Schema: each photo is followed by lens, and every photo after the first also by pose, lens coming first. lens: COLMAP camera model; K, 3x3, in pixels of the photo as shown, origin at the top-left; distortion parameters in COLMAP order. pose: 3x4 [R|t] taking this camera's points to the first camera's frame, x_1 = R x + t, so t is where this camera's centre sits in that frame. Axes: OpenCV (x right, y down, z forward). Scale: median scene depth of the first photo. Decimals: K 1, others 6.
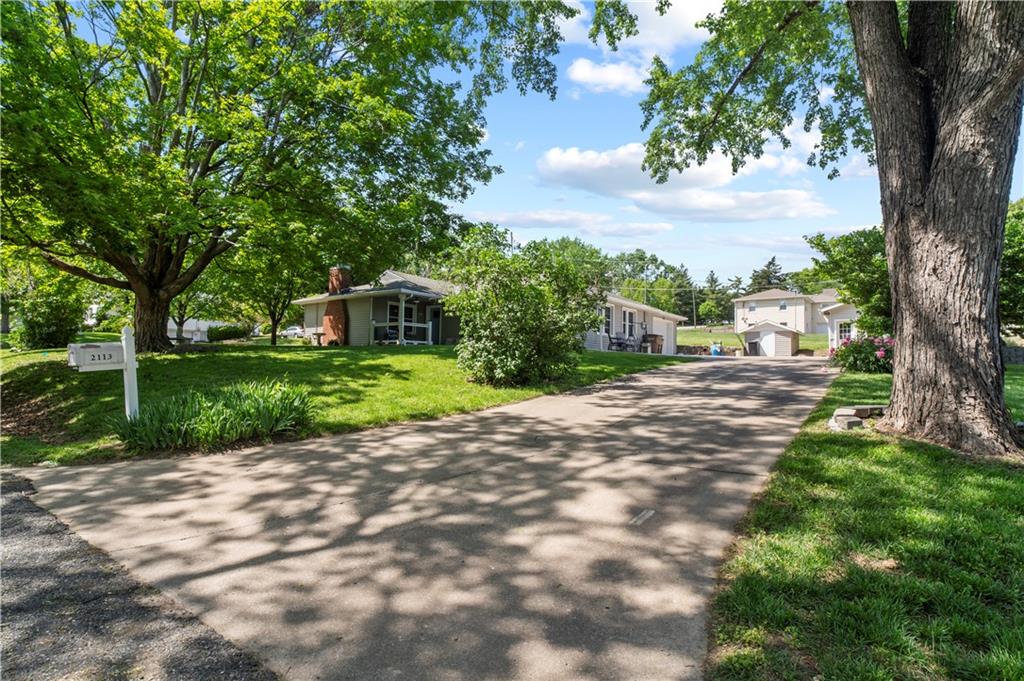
lens RADIAL K [[543.6, 0, 512.4], [0, 543.6, 342.4], [0, 0, 1]] dist [-0.003220, -0.000708]
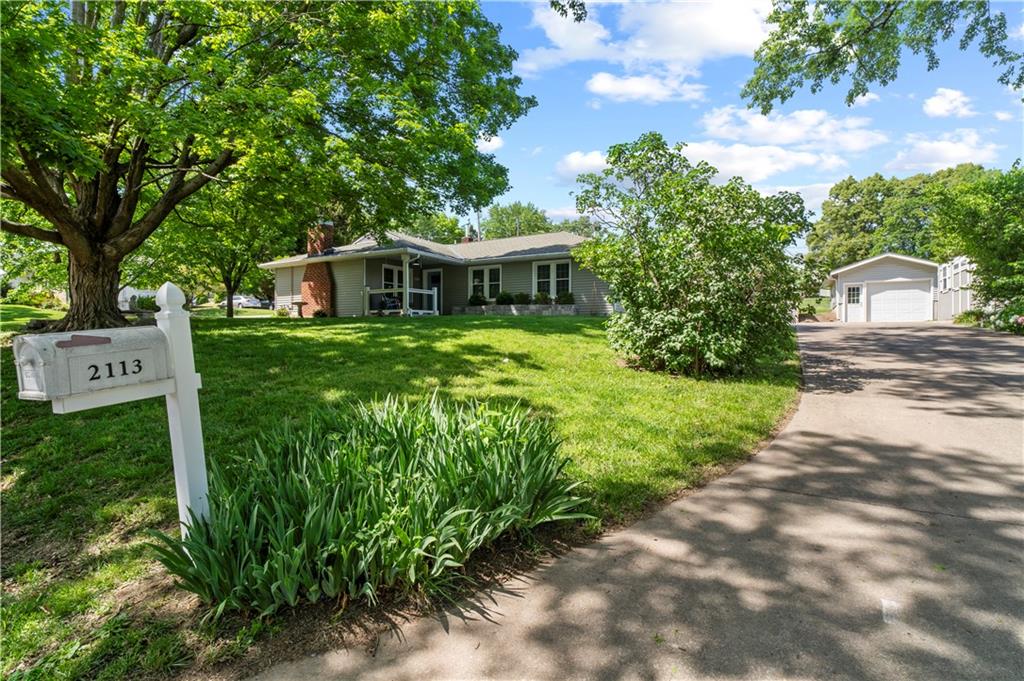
lens RADIAL K [[528.6, 0, 512.0], [0, 528.6, 340.5], [0, 0, 1]] dist [-0.002228, -0.000560]
pose [[0.992284, -0.018855, 0.122543, -0.142762], [0.011720, 0.998207, 0.058692, -0.002573], [-0.123430, -0.056803, 0.990726, 0.164144]]
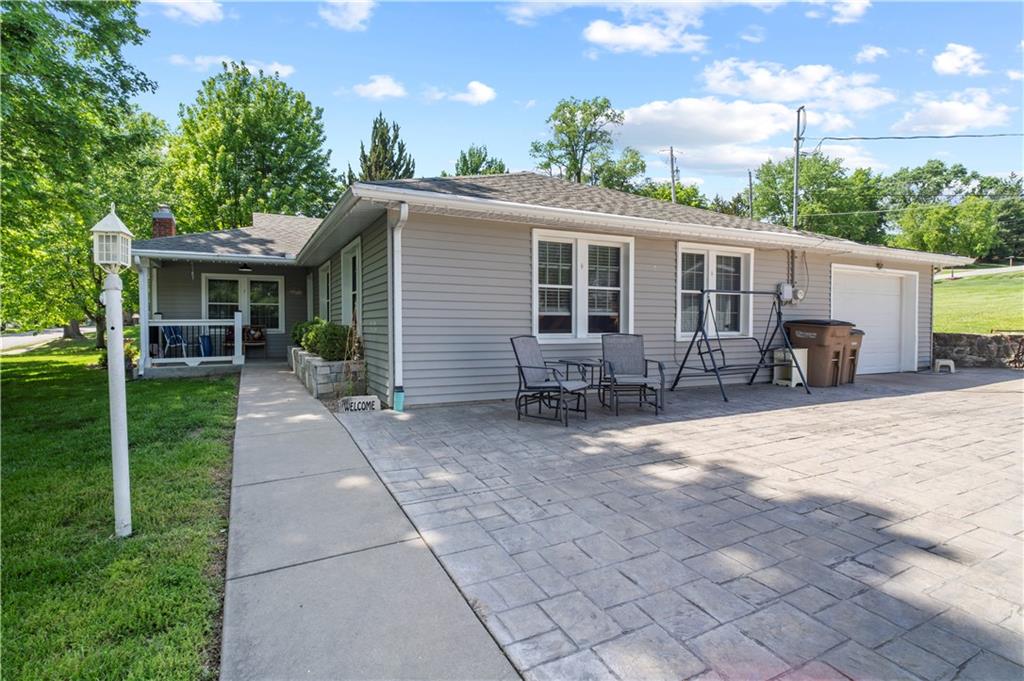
lens RADIAL K [[528.6, 0, 512.0], [0, 528.6, 340.5], [0, 0, 1]] dist [-0.002228, -0.000560]
pose [[0.895724, -0.008459, -0.444531, 0.270053], [0.042578, 0.996856, 0.066825, -0.036712], [0.442568, -0.078784, 0.893267, 0.742282]]
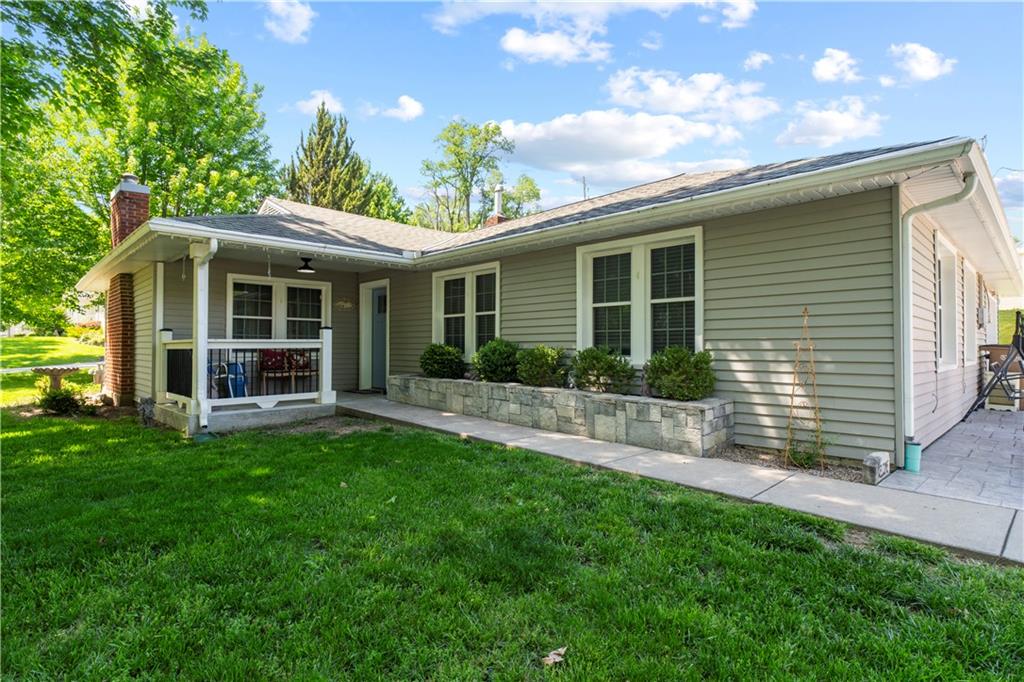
lens RADIAL K [[528.6, 0, 512.0], [0, 528.6, 341.0], [0, 0, 1]] dist [-0.002228, -0.000560]
pose [[0.988004, -0.021764, -0.152885, 0.006480], [0.026982, 0.999119, 0.032137, -0.041240], [0.152051, -0.035877, 0.987721, 0.746175]]
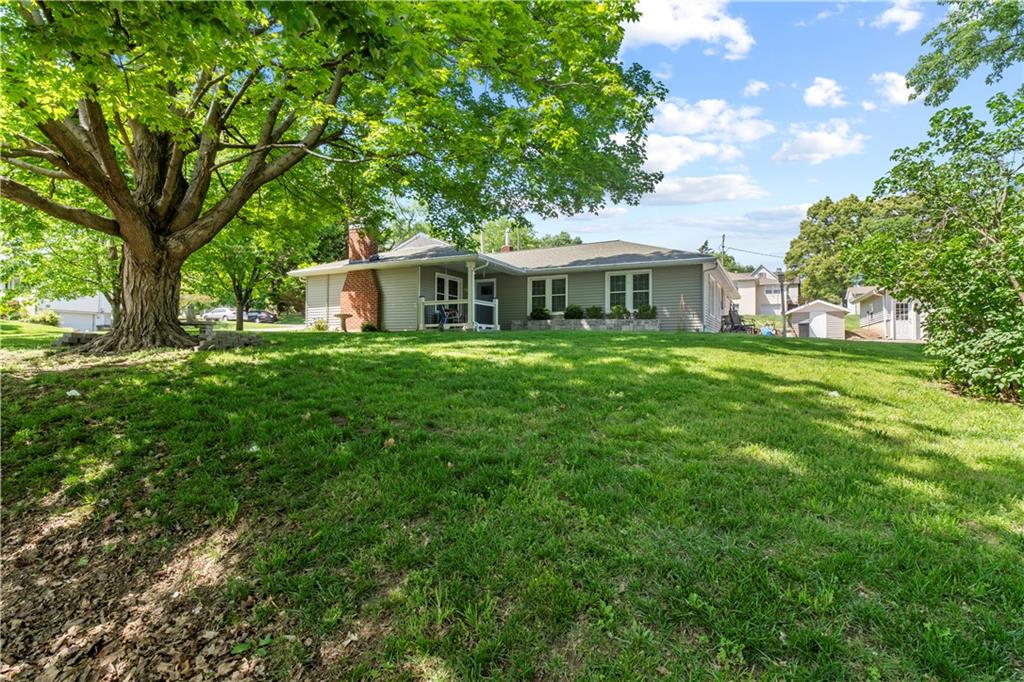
lens RADIAL K [[528.6, 0, 512.0], [0, 528.6, 341.0], [0, 0, 1]] dist [-0.002228, -0.000560]
pose [[0.982588, -0.011475, 0.185443, -0.284330], [0.005647, 0.999474, 0.031929, -0.003159], [-0.185711, -0.030326, 0.982136, 0.275019]]
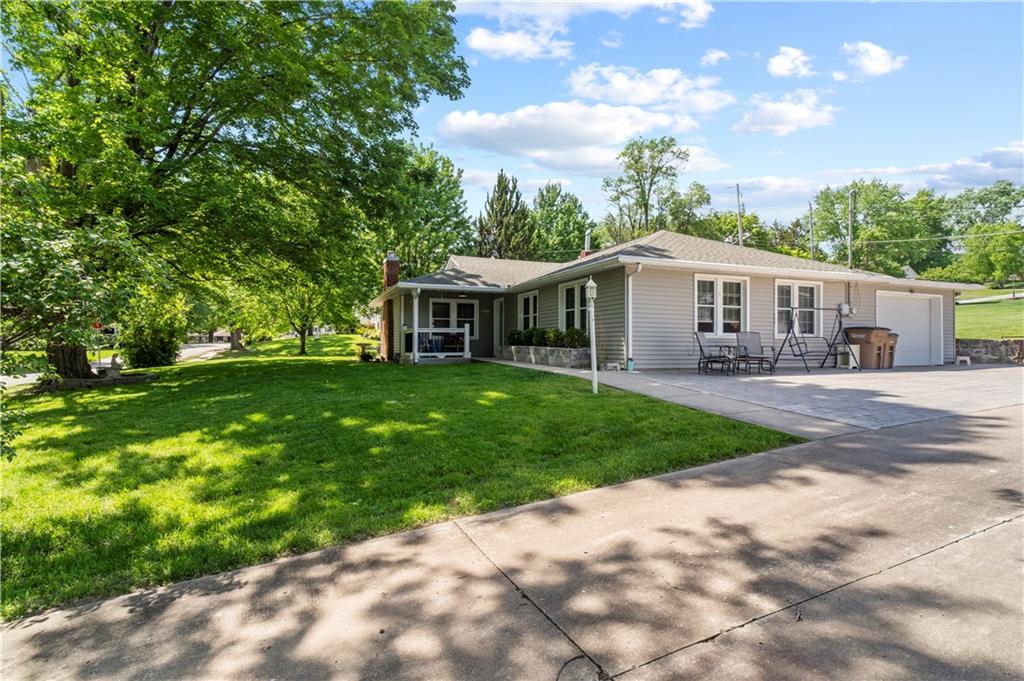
lens RADIAL K [[520.5, 0, 514.9], [0, 520.5, 342.6], [0, 0, 1]] dist [-0.001117, 0.000840]
pose [[0.851916, -0.021768, -0.523225, 0.267459], [0.042415, 0.998721, 0.027510, -0.031874], [0.521957, -0.045629, 0.851750, 0.484974]]
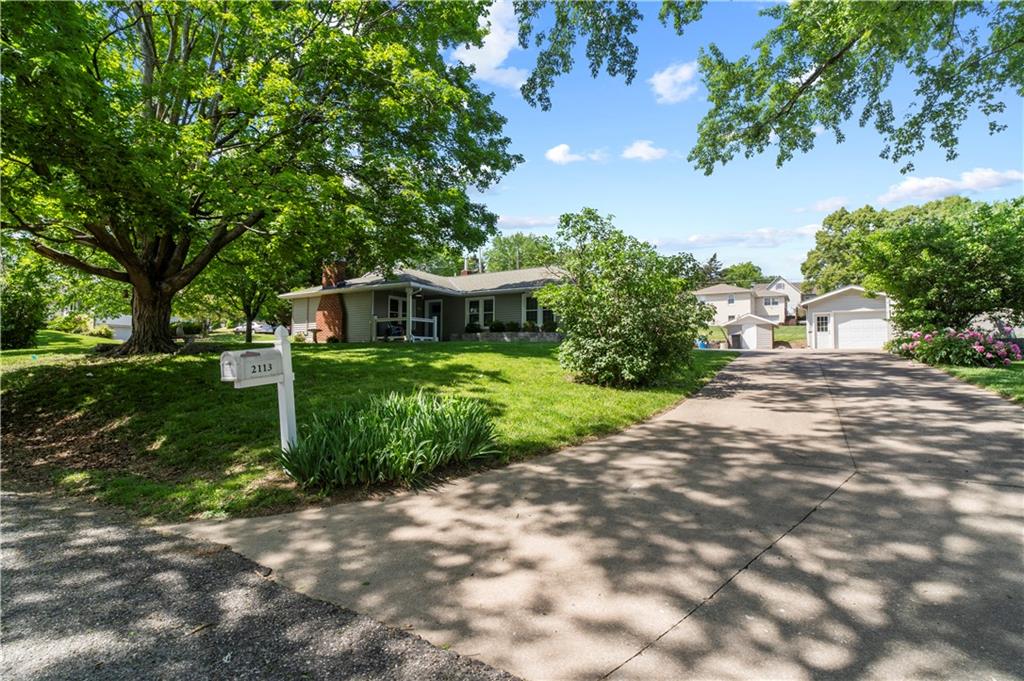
lens RADIAL K [[528.6, 0, 512.0], [0, 528.6, 340.5], [0, 0, 1]] dist [-0.002228, -0.000560]
pose [[0.993426, -0.009595, 0.114071, -0.131054], [0.008527, 0.999915, 0.009852, -0.004185], [-0.114156, -0.008815, 0.993424, 0.059525]]
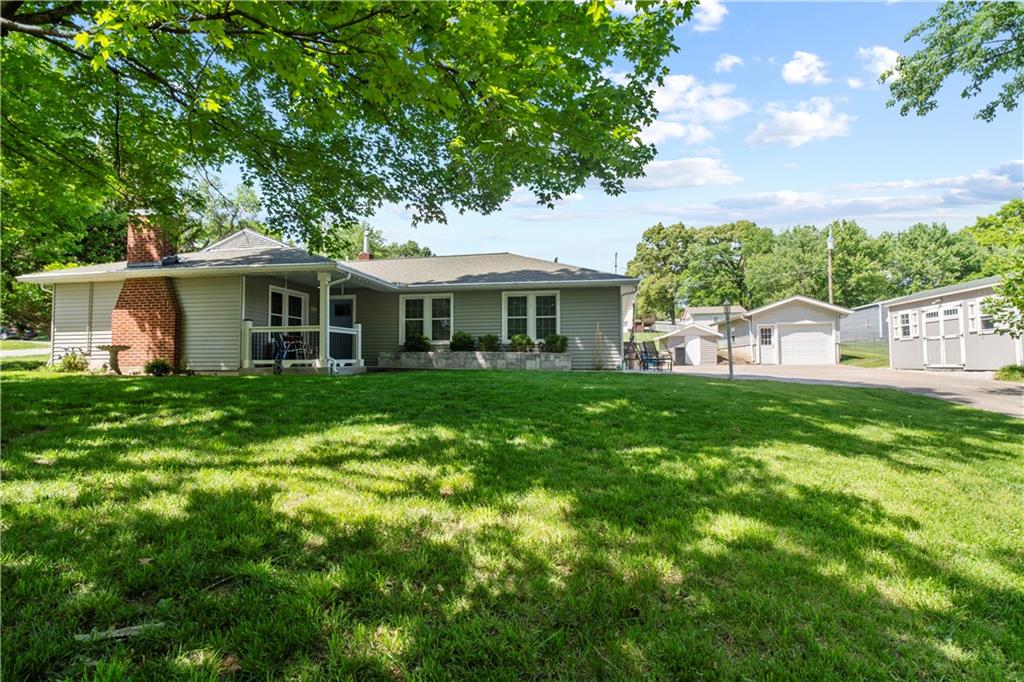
lens RADIAL K [[531.6, 0, 513.3], [0, 531.6, 347.1], [0, 0, 1]] dist [-0.003566, -0.000272]
pose [[0.887324, -0.010230, 0.461033, -0.279098], [0.000031, 0.999755, 0.022125, -0.028233], [-0.461147, -0.019617, 0.887107, 0.459749]]
